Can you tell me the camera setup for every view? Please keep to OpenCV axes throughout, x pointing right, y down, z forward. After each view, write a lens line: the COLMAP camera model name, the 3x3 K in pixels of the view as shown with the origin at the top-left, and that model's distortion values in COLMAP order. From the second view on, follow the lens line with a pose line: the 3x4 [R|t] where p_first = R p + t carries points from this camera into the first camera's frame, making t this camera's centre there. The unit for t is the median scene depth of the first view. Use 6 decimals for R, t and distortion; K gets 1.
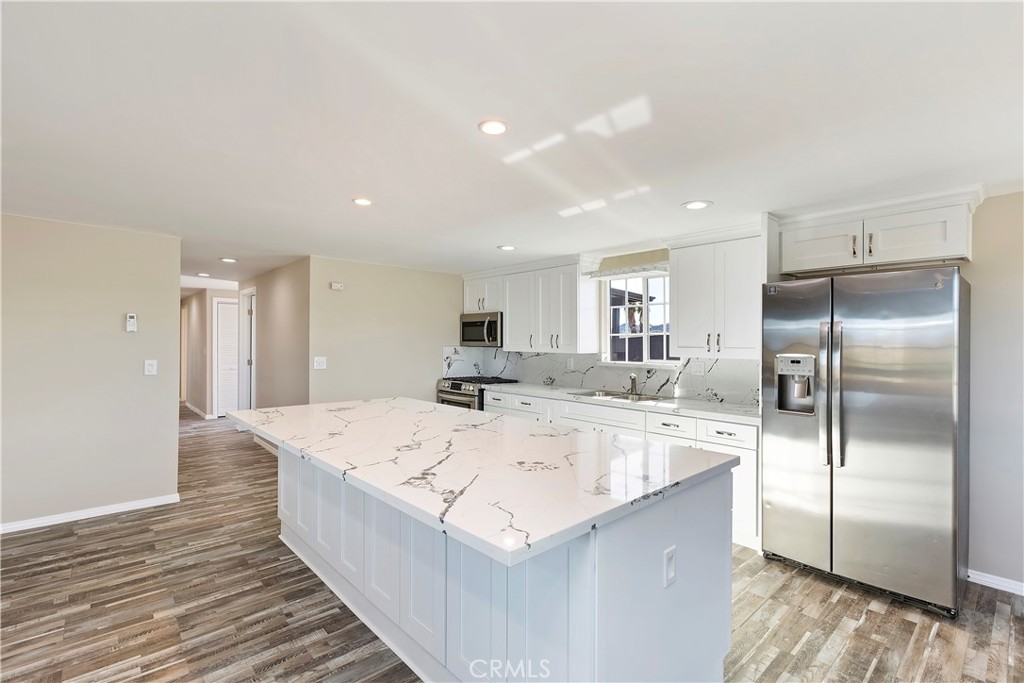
lens RADIAL K [[461.0, 0, 512.4], [0, 461.0, 344.2], [0, 0, 1]] dist [-0.001230, -0.000003]
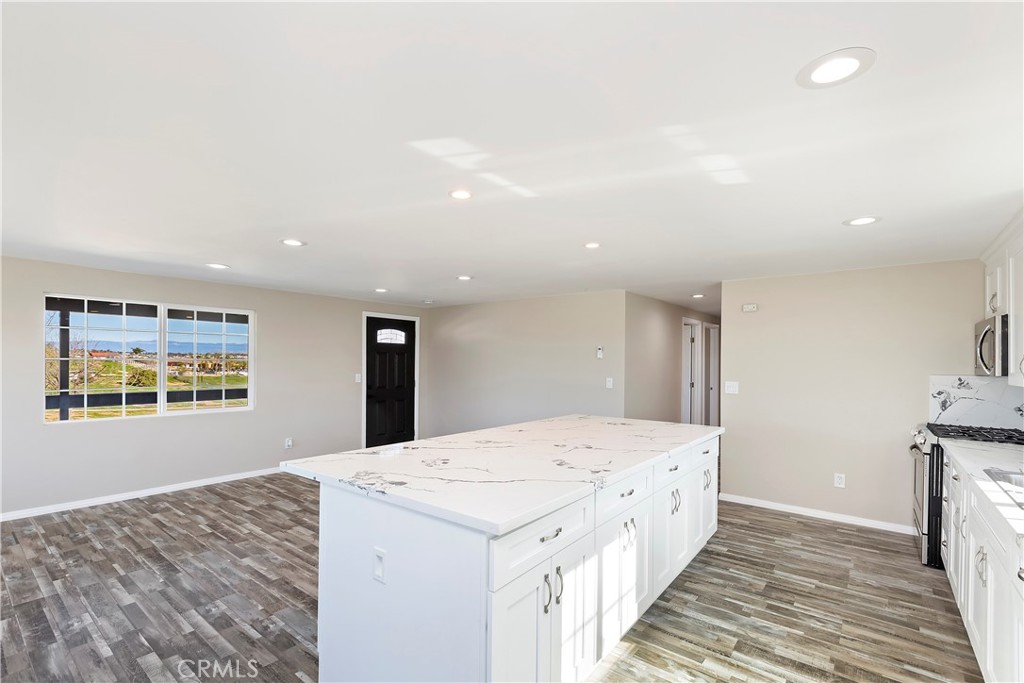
lens RADIAL K [[464.1, 0, 510.8], [0, 464.1, 360.9], [0, 0, 1]] dist [0.001134, -0.000233]
pose [[0.165179, -0.007409, -0.986236, 0.538629], [-0.014030, 0.999853, -0.009862, -0.000494], [0.986164, 0.015466, 0.165051, 0.401981]]
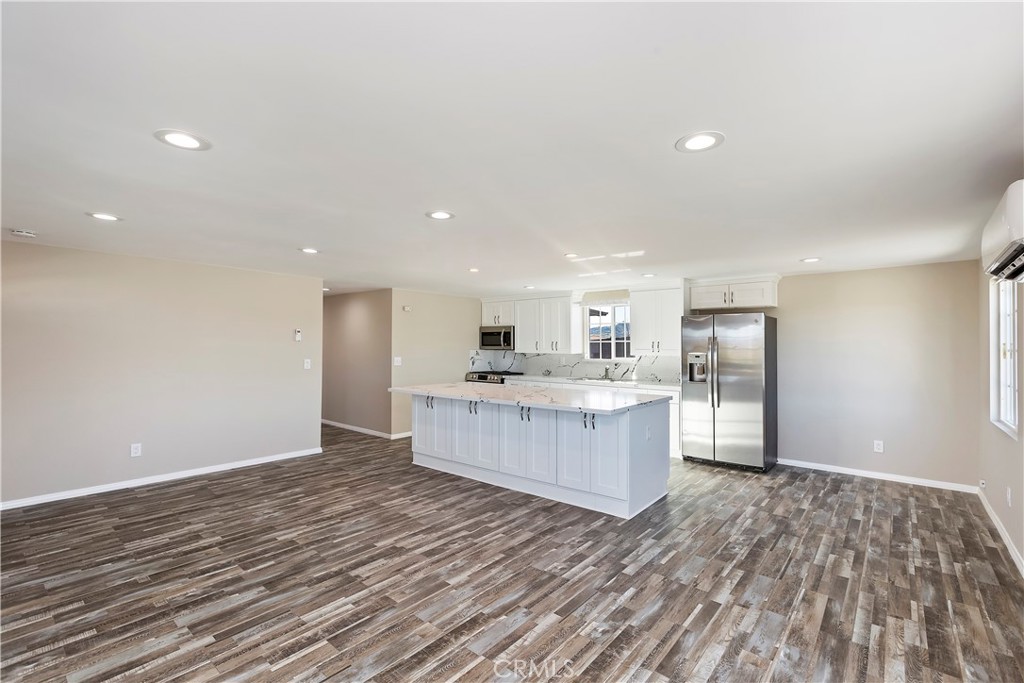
lens RADIAL K [[456.0, 0, 512.0], [0, 456.0, 341.5], [0, 0, 1]] dist [-0.000369, -0.000313]
pose [[0.990648, -0.001581, 0.136434, -0.282015], [0.003328, 0.999915, -0.012571, -0.003013], [-0.136403, 0.012908, 0.990569, -0.532633]]
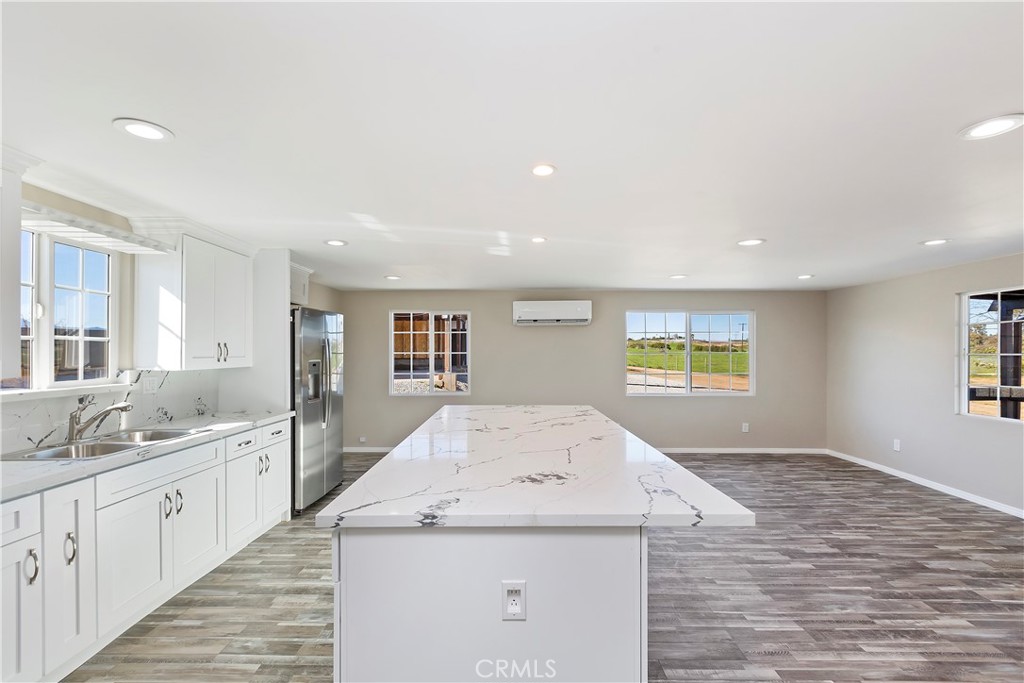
lens RADIAL K [[456.0, 0, 512.0], [0, 456.0, 341.5], [0, 0, 1]] dist [-0.000369, -0.000313]
pose [[-0.735717, 0.005692, 0.677266, -0.535791], [-0.004177, 0.999908, -0.012941, -0.013150], [-0.677277, -0.012350, -0.735625, 1.064383]]
